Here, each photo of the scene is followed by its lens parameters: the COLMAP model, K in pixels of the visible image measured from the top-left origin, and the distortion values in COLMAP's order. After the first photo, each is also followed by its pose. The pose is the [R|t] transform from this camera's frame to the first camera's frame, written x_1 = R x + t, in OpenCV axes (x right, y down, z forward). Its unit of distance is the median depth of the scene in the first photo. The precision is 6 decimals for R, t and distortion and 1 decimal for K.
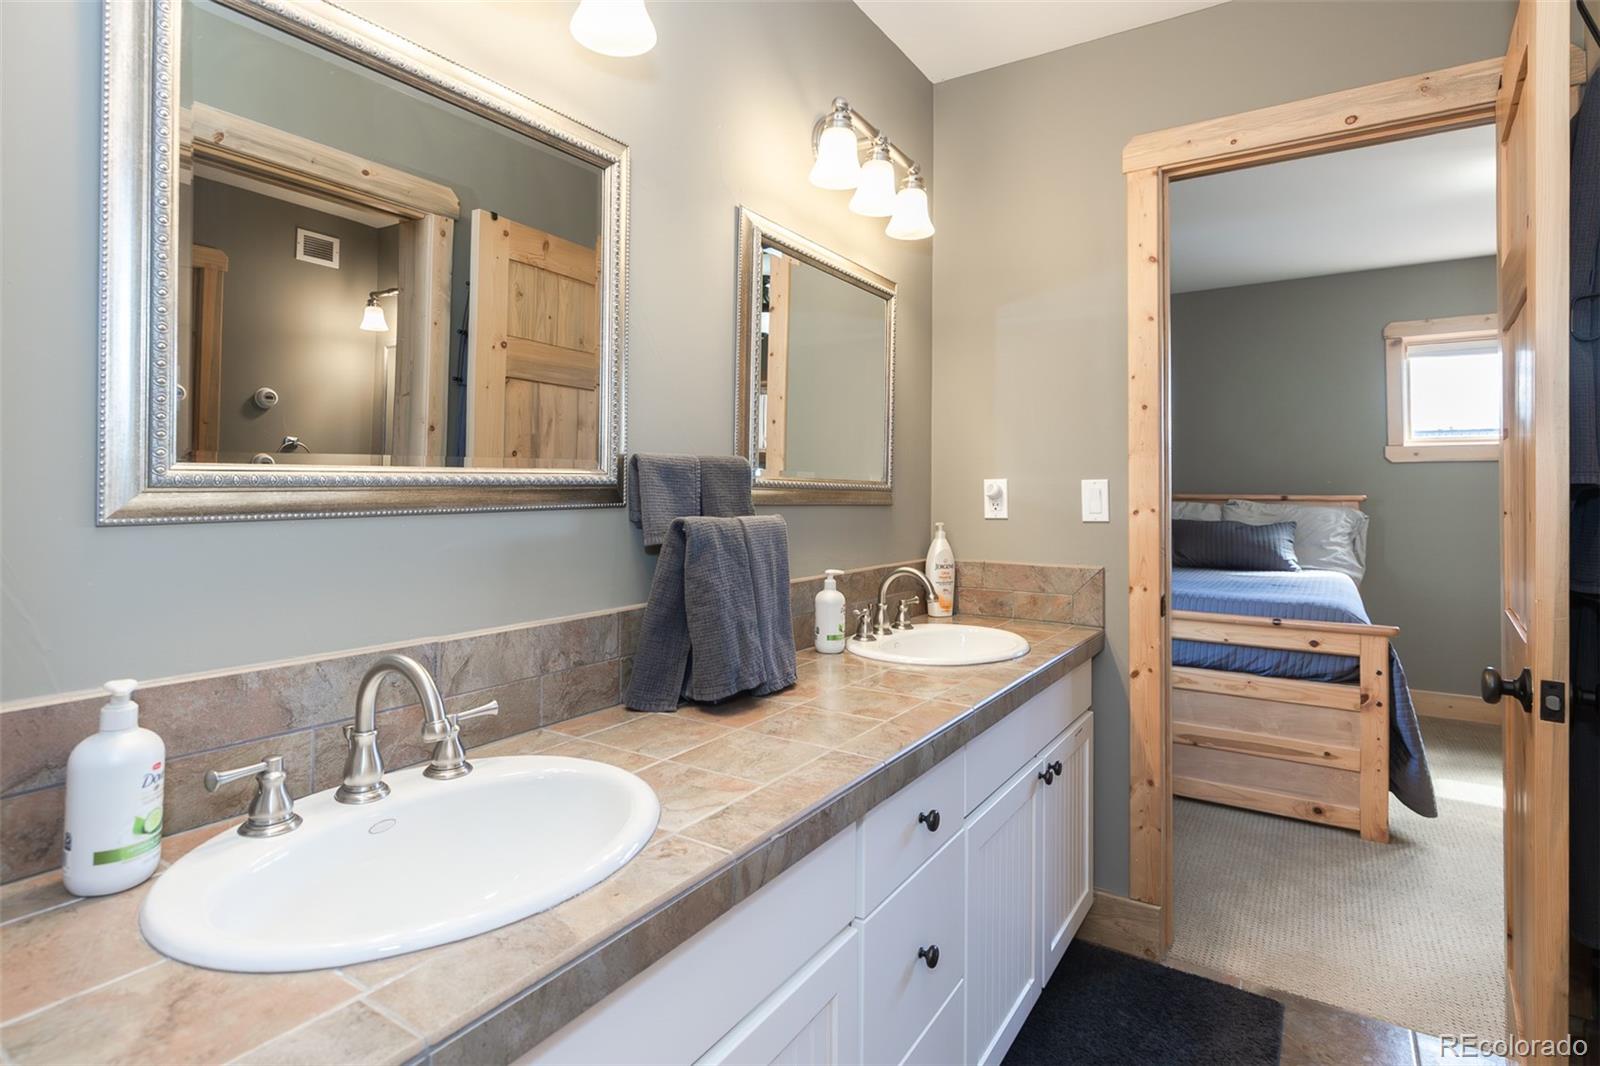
lens RADIAL K [[803.1, 0, 800.7], [0, 803.1, 478.1], [0, 0, 1]] dist [-0.000178, 0.000367]
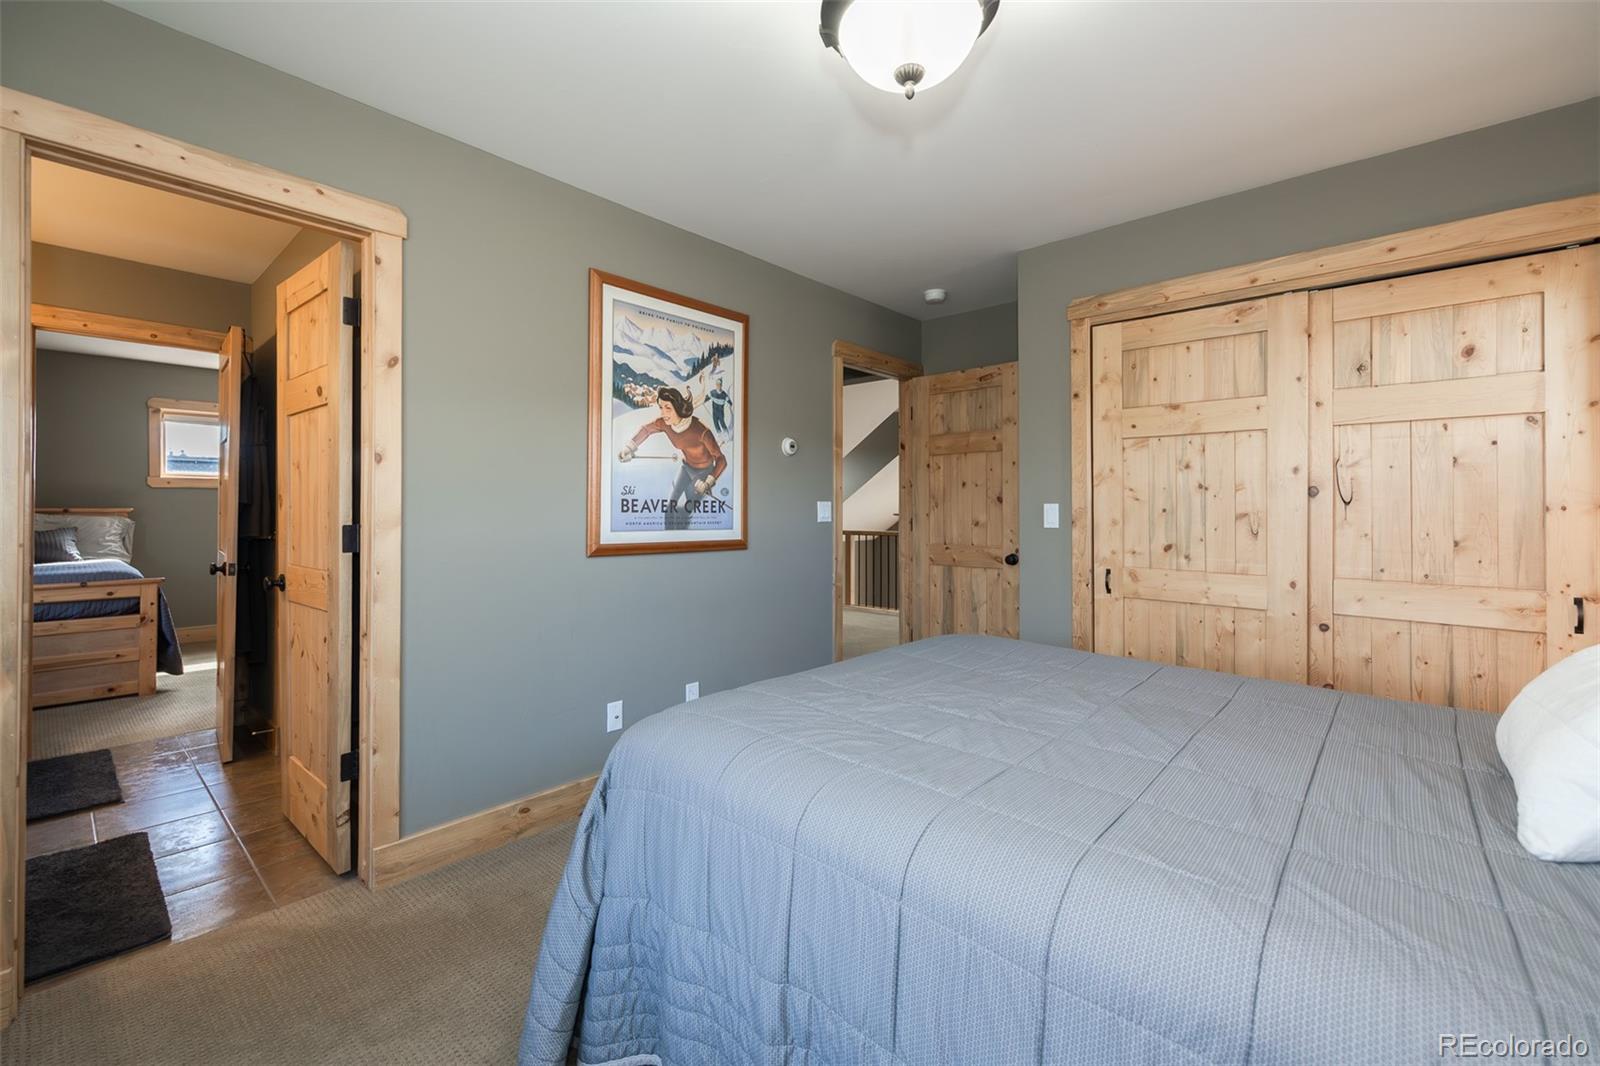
lens RADIAL K [[687.3, 0, 798.2], [0, 687.3, 506.4], [0, 0, 1]] dist [0.000807, 0.000083]
pose [[0.156844, 0.004024, 0.987615, -0.535115], [-0.017325, 0.999849, -0.001322, -0.003873], [-0.987471, -0.016903, 0.156890, -0.623835]]
